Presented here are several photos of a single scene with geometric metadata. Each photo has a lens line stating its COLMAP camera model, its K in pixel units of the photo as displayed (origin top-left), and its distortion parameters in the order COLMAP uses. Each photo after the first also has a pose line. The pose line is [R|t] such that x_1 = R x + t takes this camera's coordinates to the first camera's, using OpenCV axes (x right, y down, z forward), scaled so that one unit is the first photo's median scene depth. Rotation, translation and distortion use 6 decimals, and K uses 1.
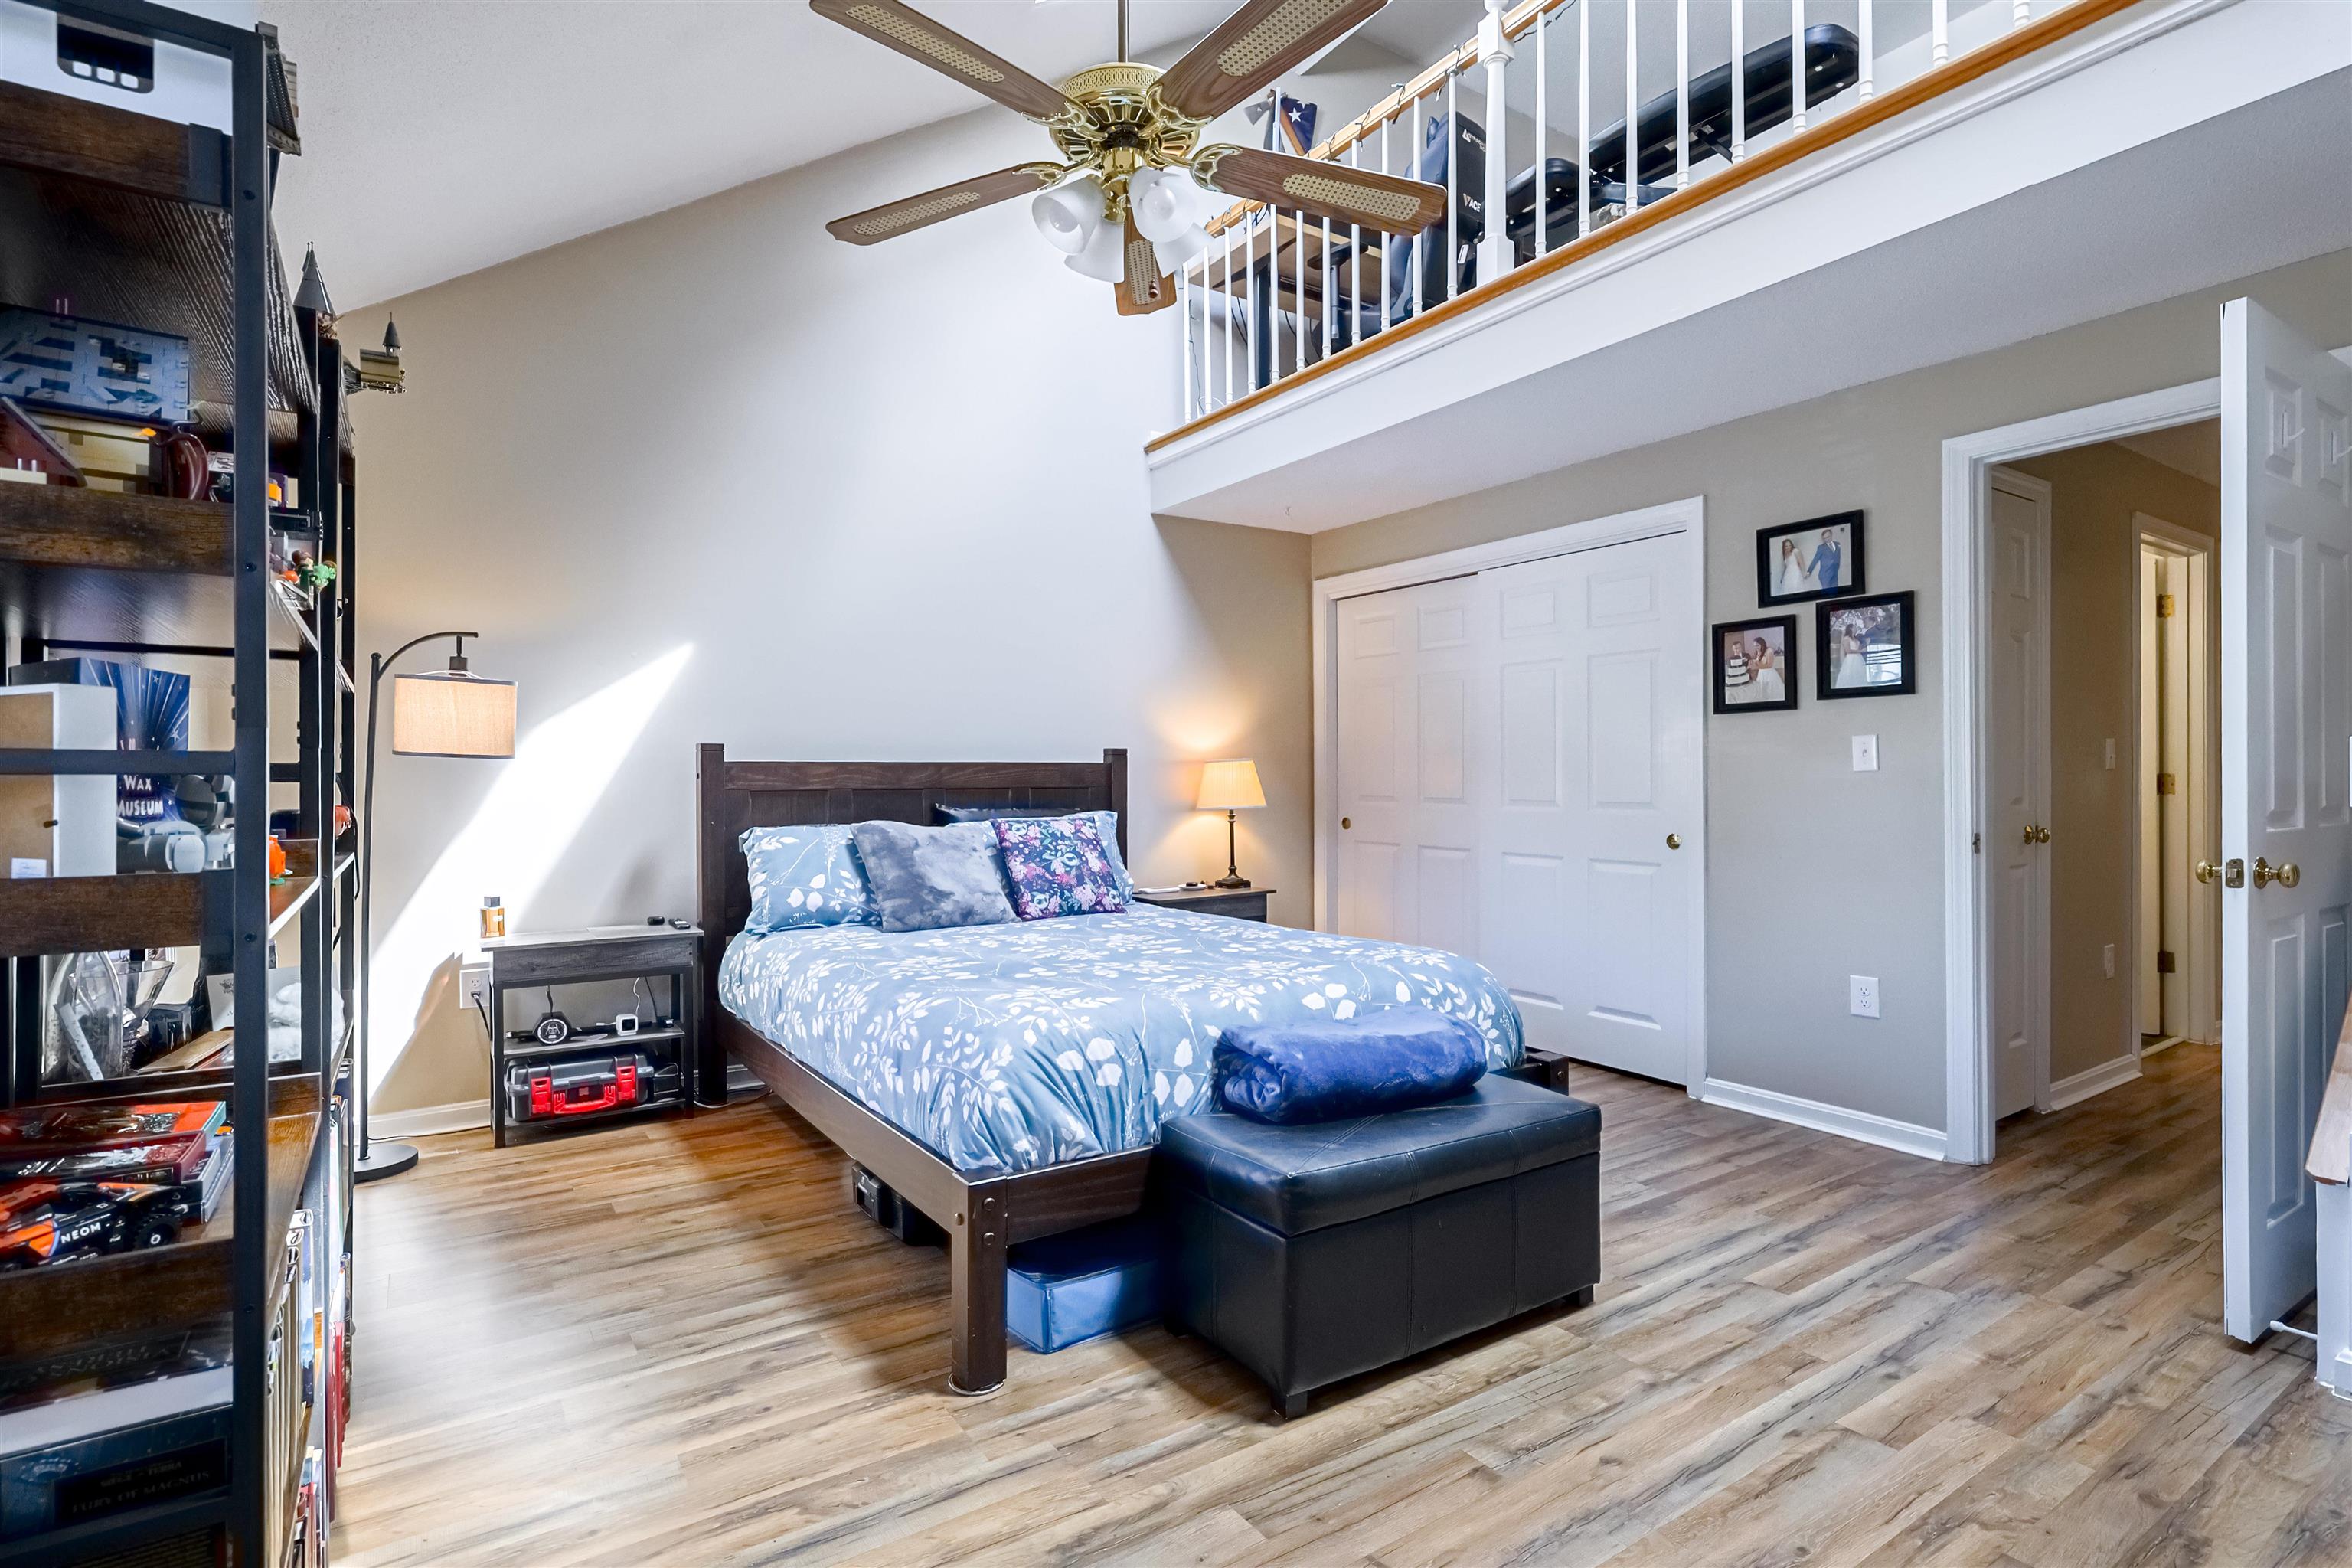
lens RADIAL K [[1109.4, 0, 1172.6], [0, 1109.4, 779.8], [0, 0, 1]] dist [0.003093, -0.000145]
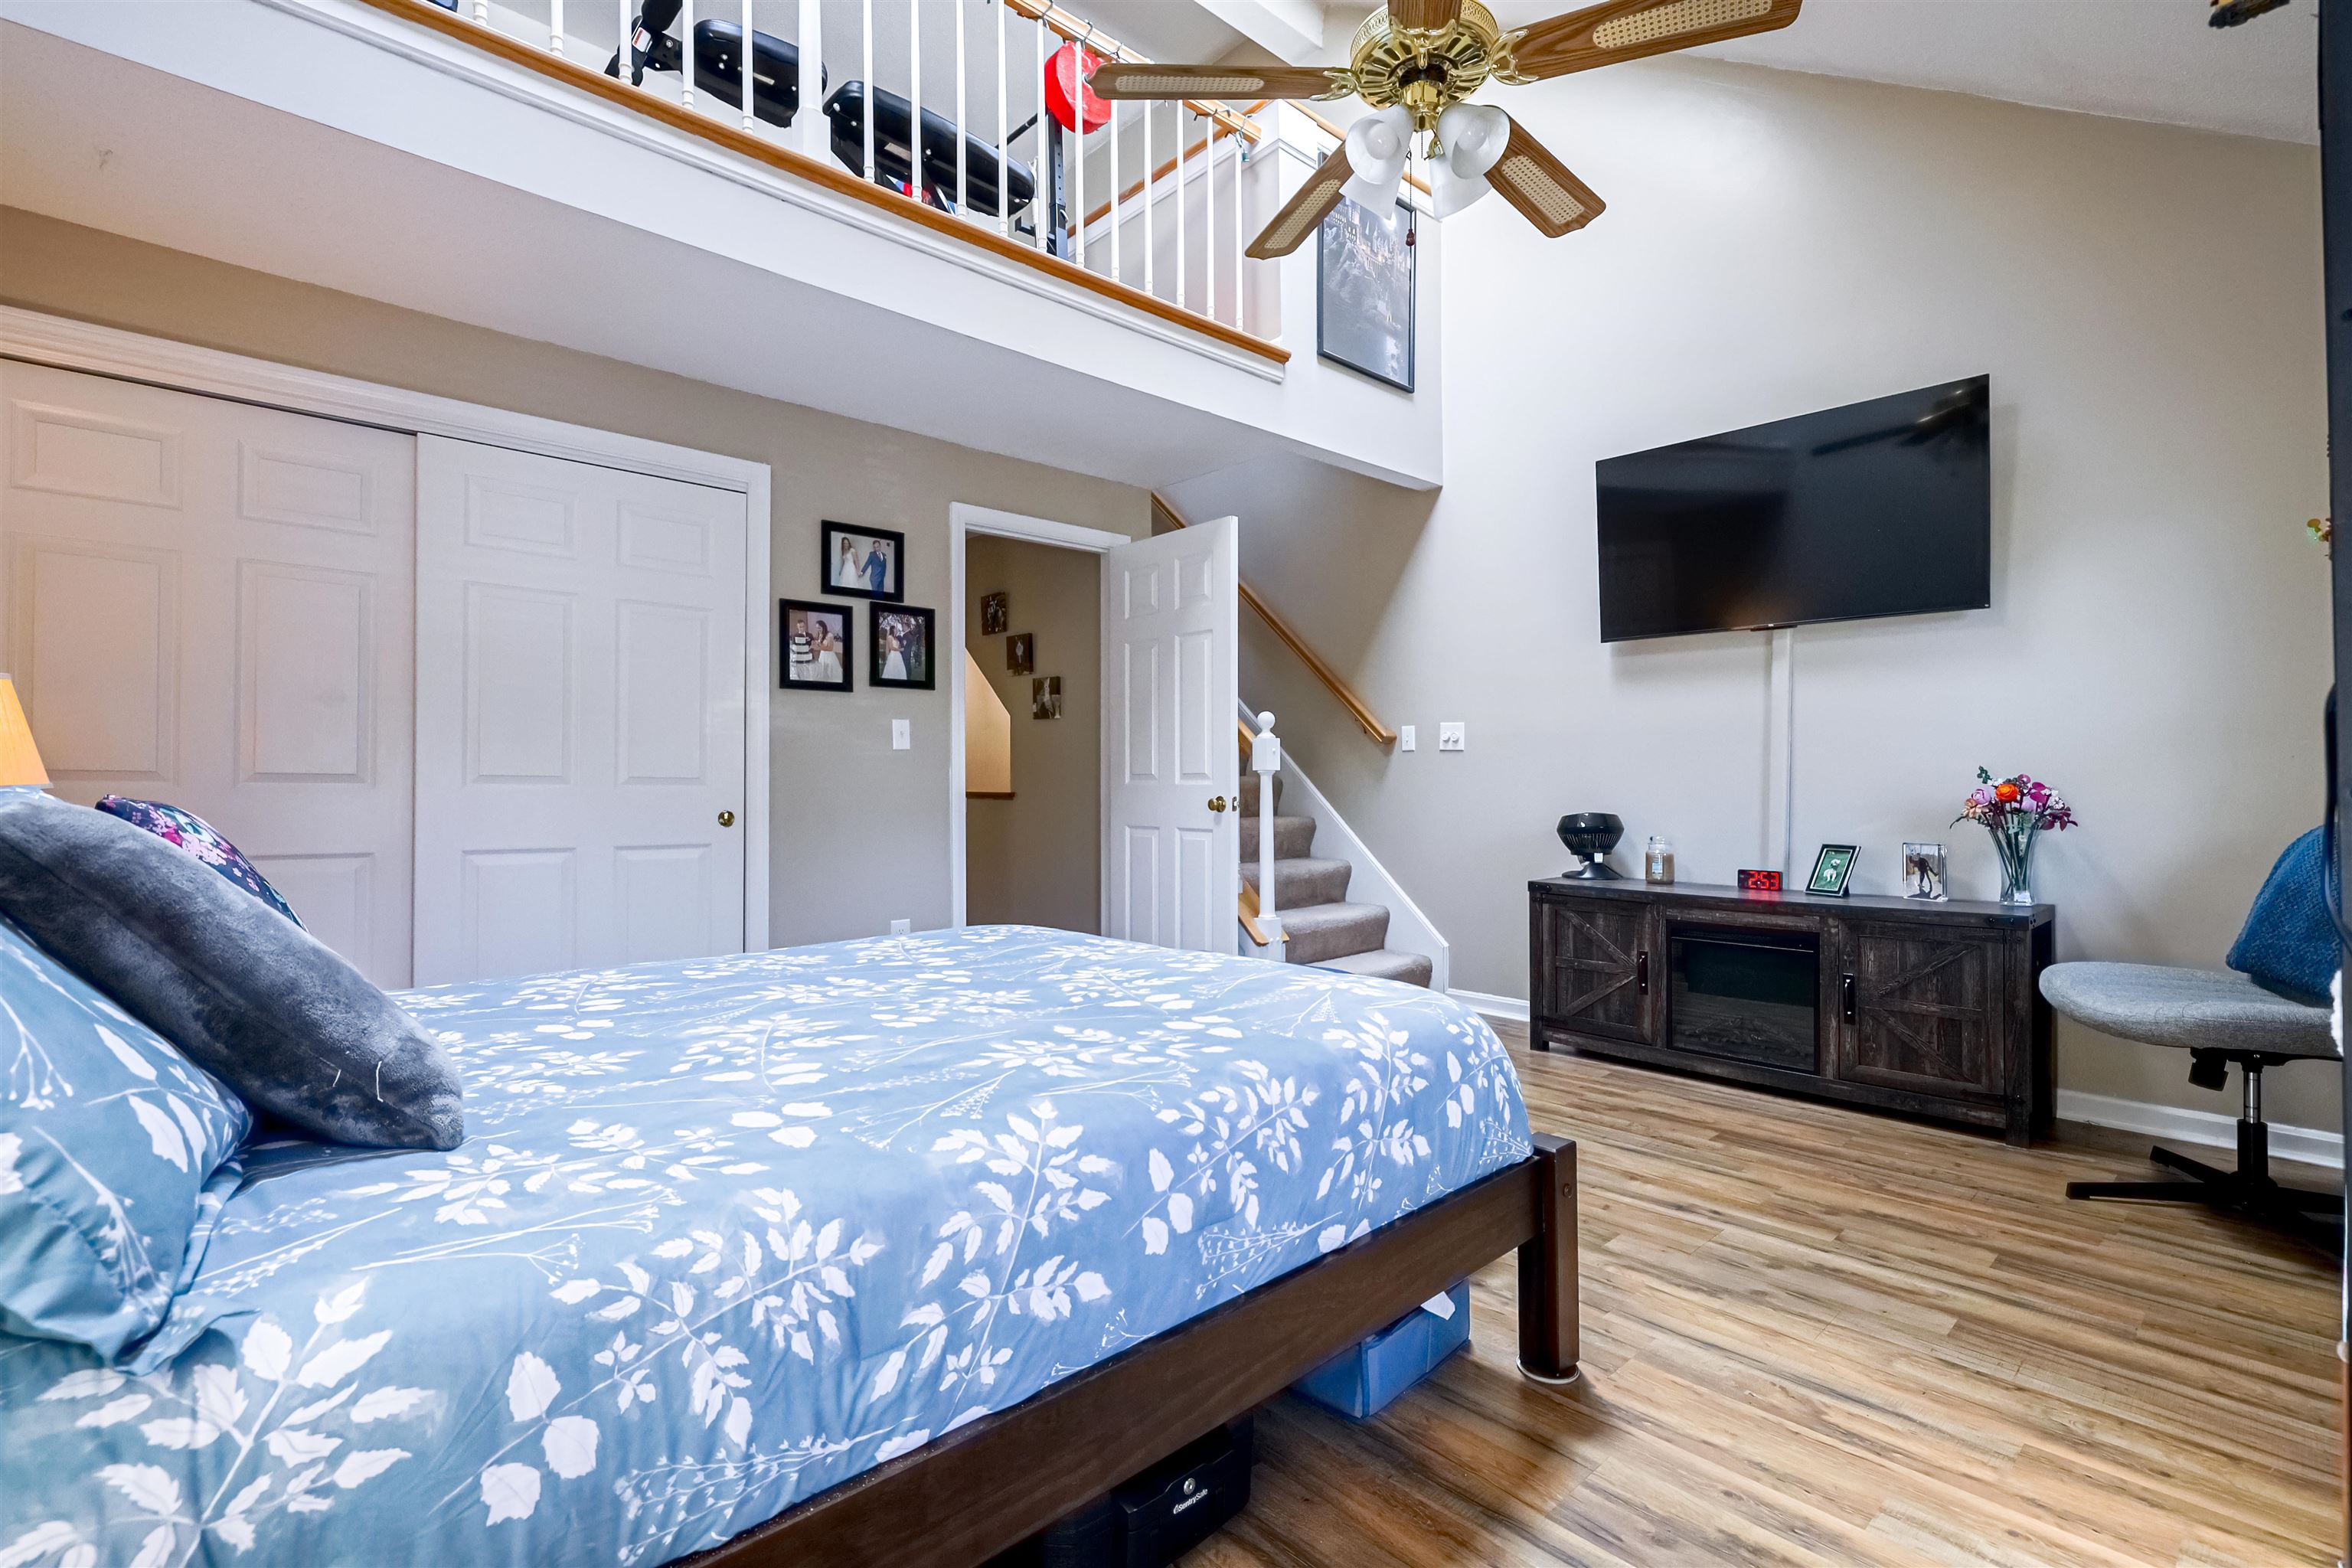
lens RADIAL K [[1109.4, 0, 1235.2], [0, 1109.4, 775.5], [0, 0, 1]] dist [0.003093, -0.000145]
pose [[-0.189040, 0.014572, 0.981861, -0.681963], [0.006122, 0.999888, -0.013661, 0.042767], [-0.981950, 0.003428, -0.189108, 0.942119]]
